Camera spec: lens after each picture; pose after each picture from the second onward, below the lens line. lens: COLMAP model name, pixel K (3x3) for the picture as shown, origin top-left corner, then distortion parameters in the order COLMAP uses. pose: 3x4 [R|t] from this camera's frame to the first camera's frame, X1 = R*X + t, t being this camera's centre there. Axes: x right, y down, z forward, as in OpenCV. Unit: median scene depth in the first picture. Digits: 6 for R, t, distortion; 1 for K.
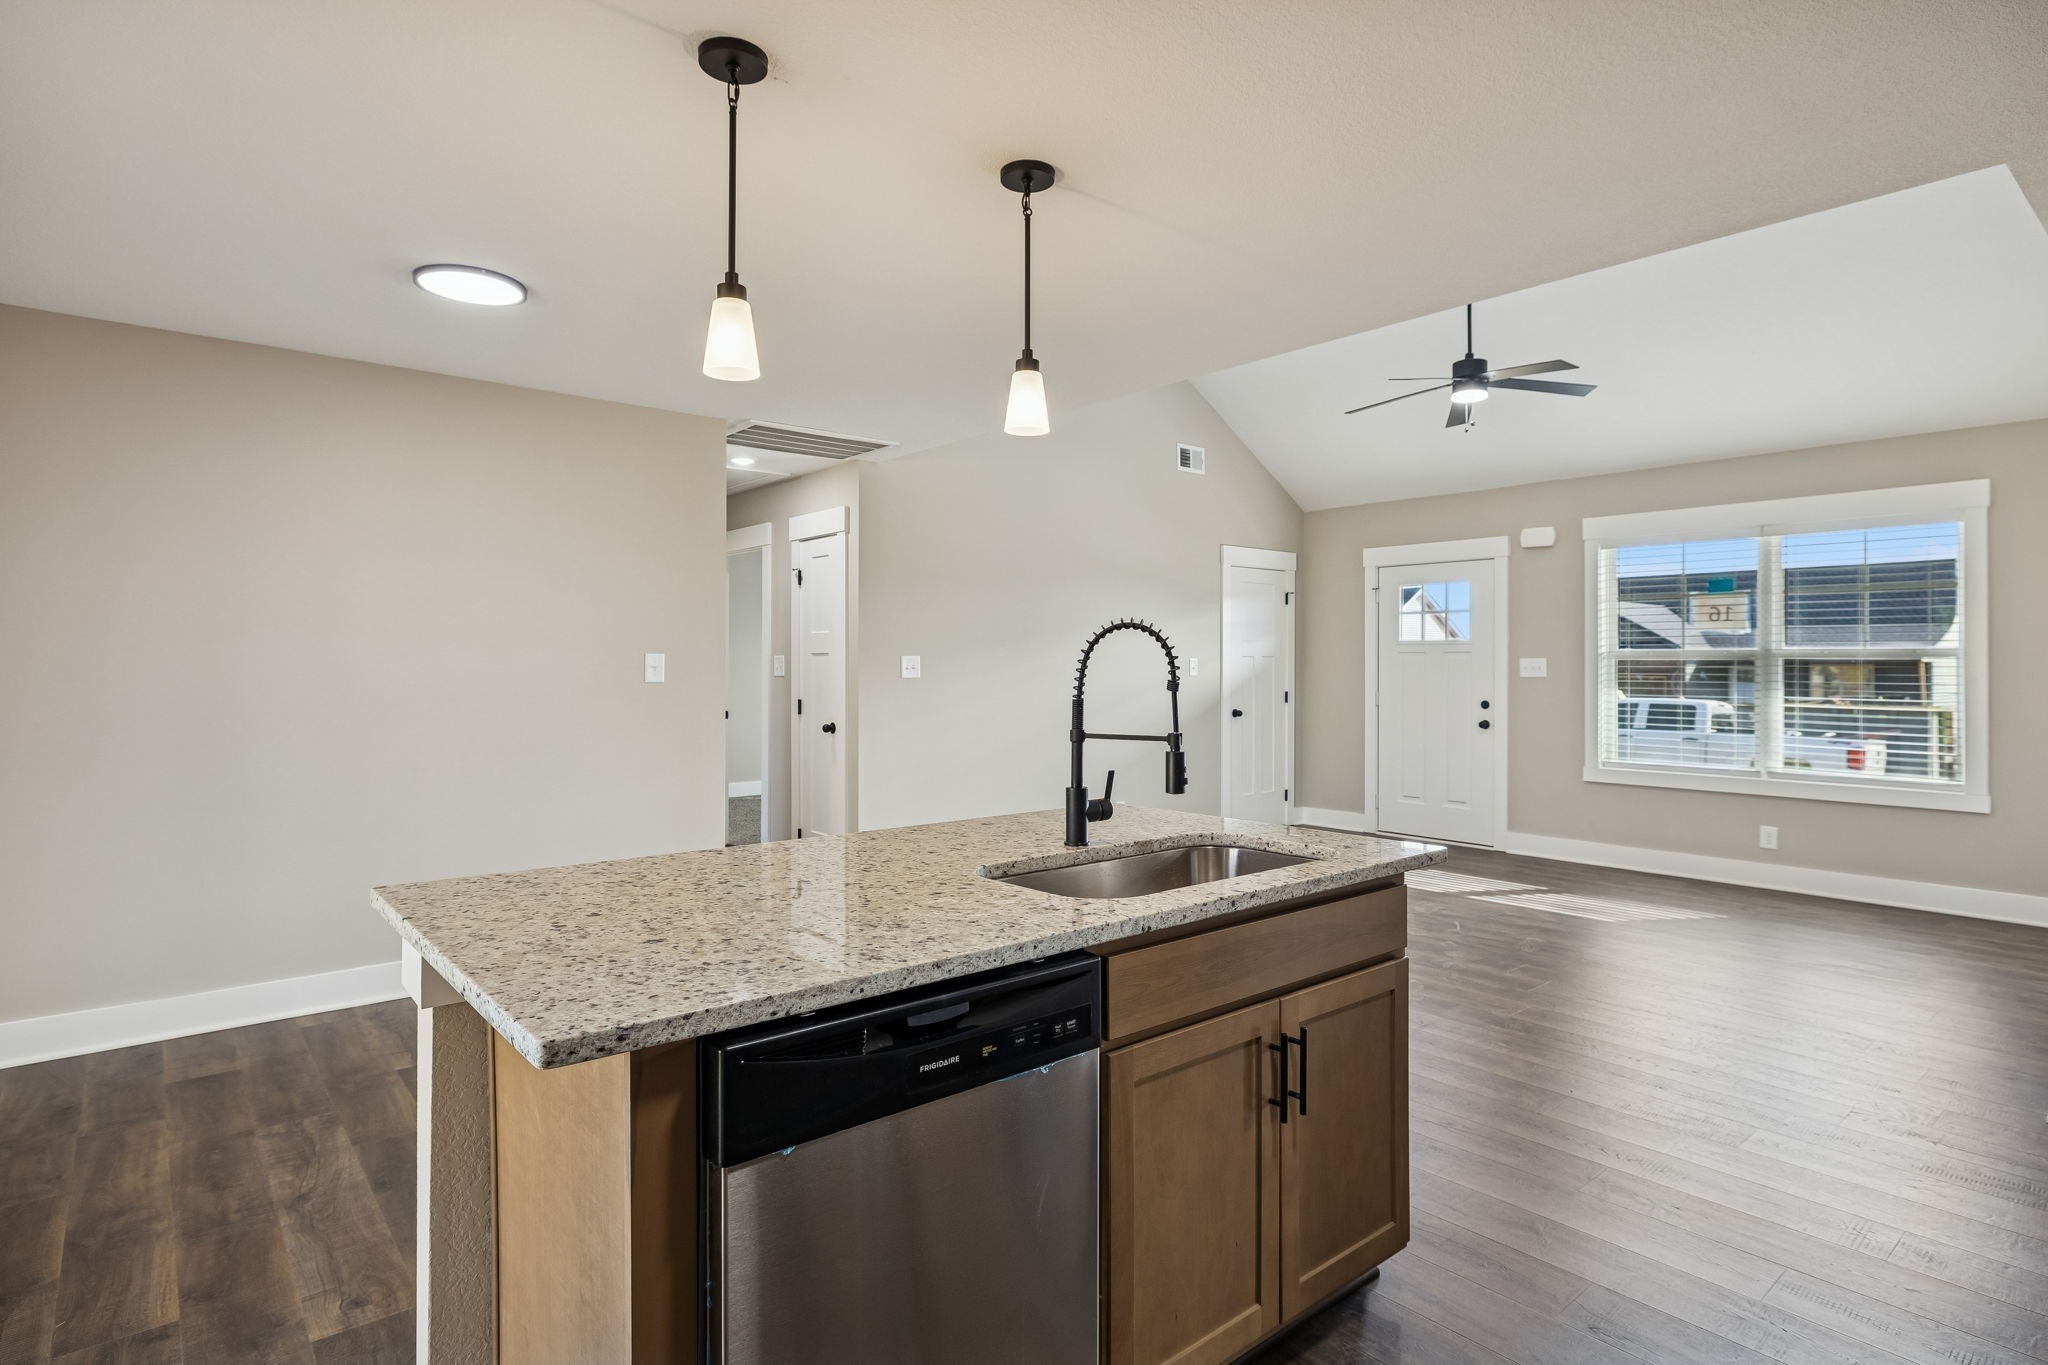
lens RADIAL K [[1064.3, 0, 1020.0], [0, 1064.3, 671.9], [0, 0, 1]] dist [-0.000122, 0.000281]
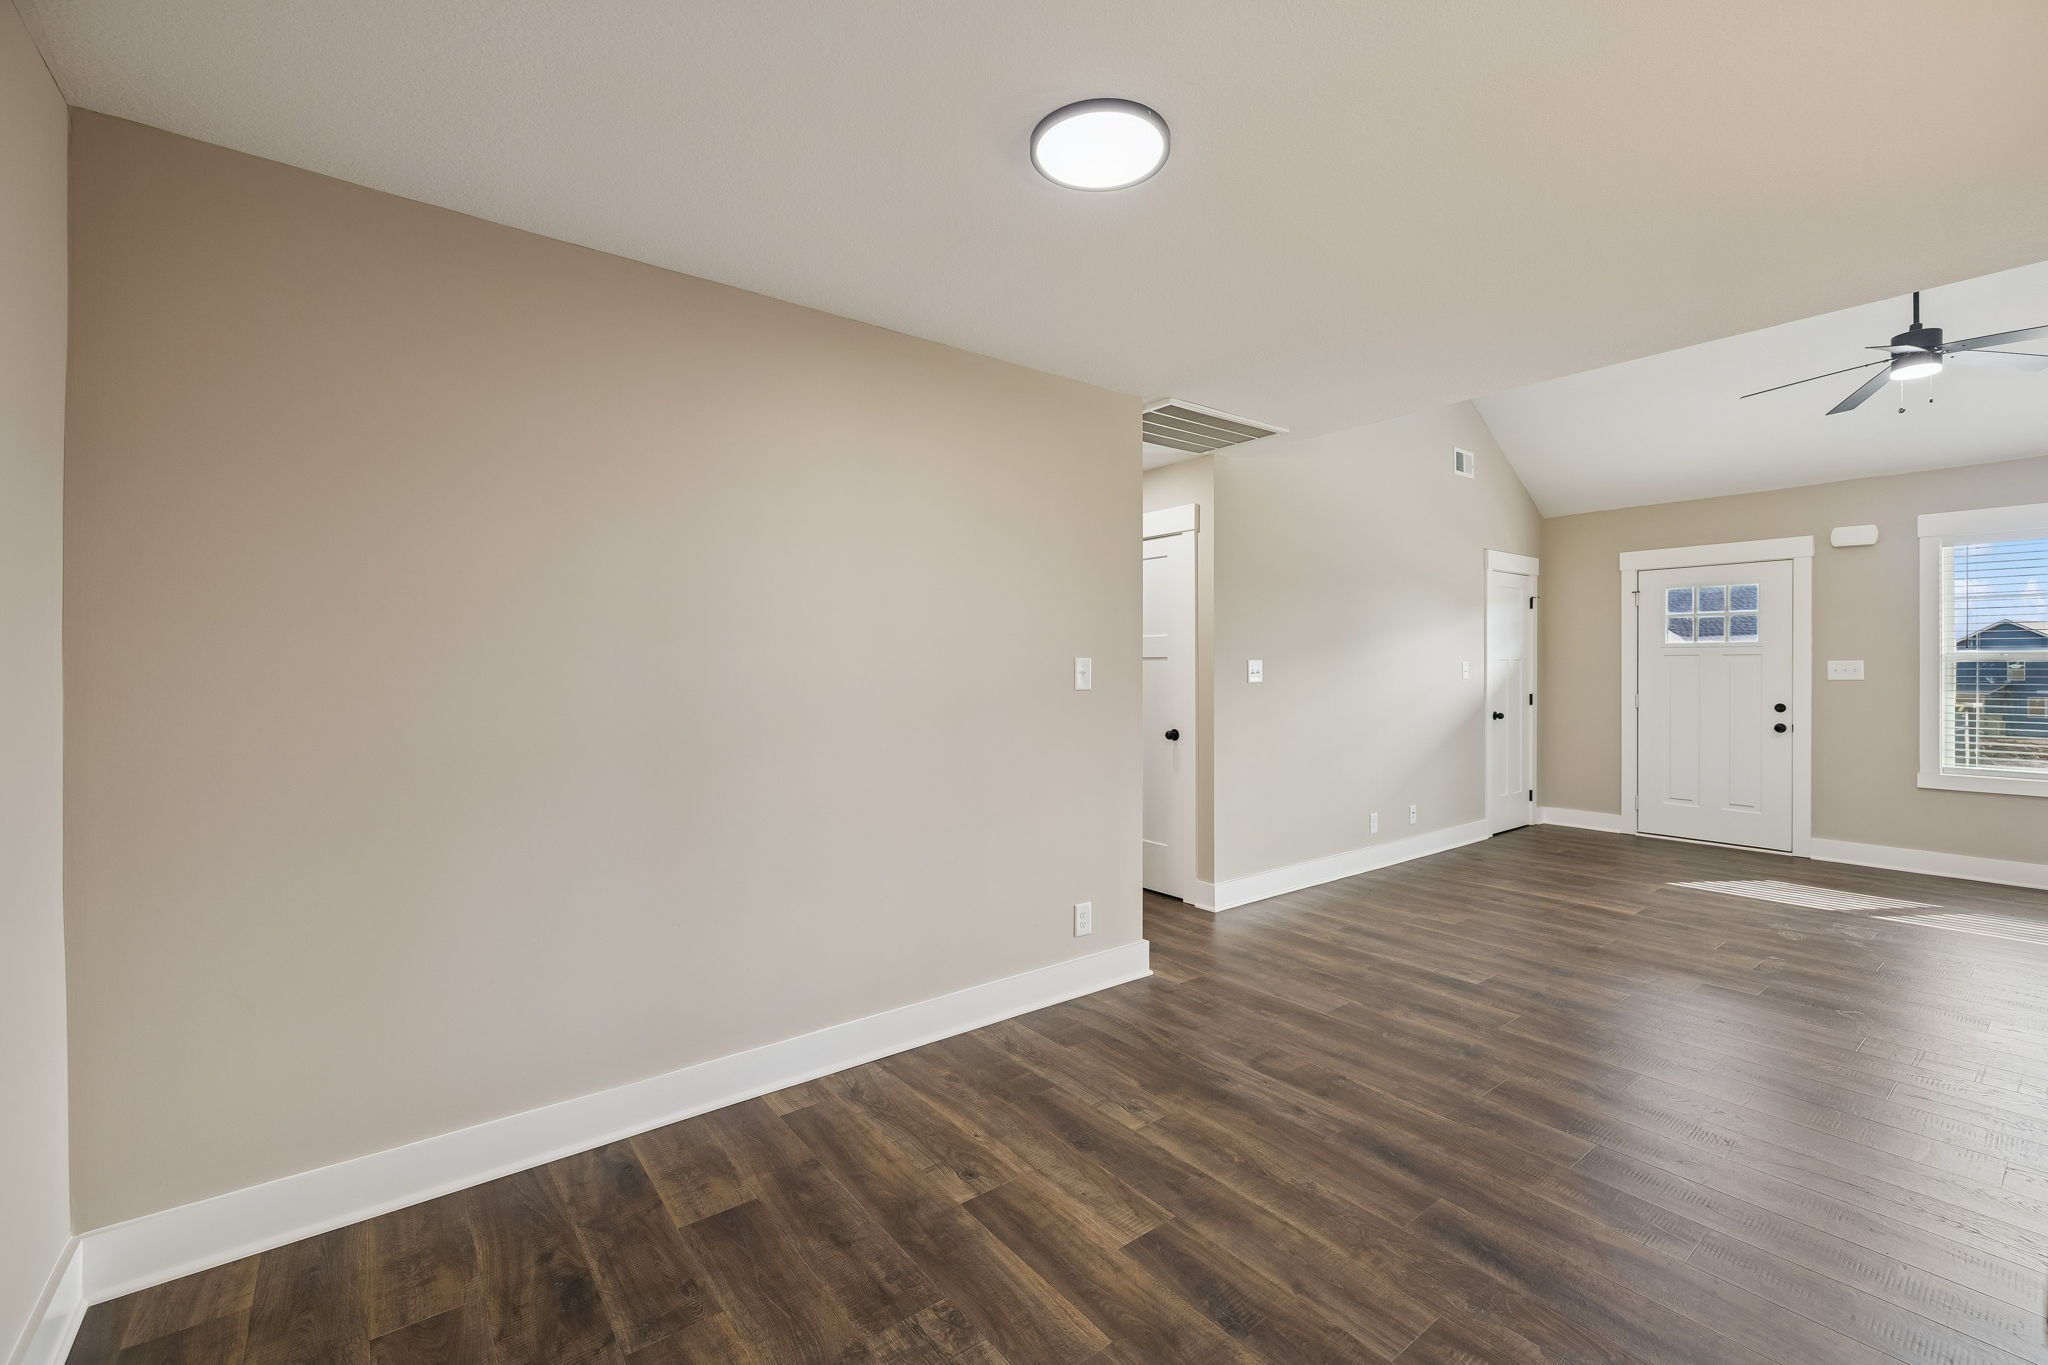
lens RADIAL K [[857.0, 0, 1016.0], [0, 857.0, 680.9], [0, 0, 1]] dist [0.000138, 0.000153]
pose [[0.999206, -0.002405, -0.039780, -0.255889], [0.002719, 0.999966, 0.007838, -0.002385], [0.039759, -0.007940, 0.999178, 0.192374]]
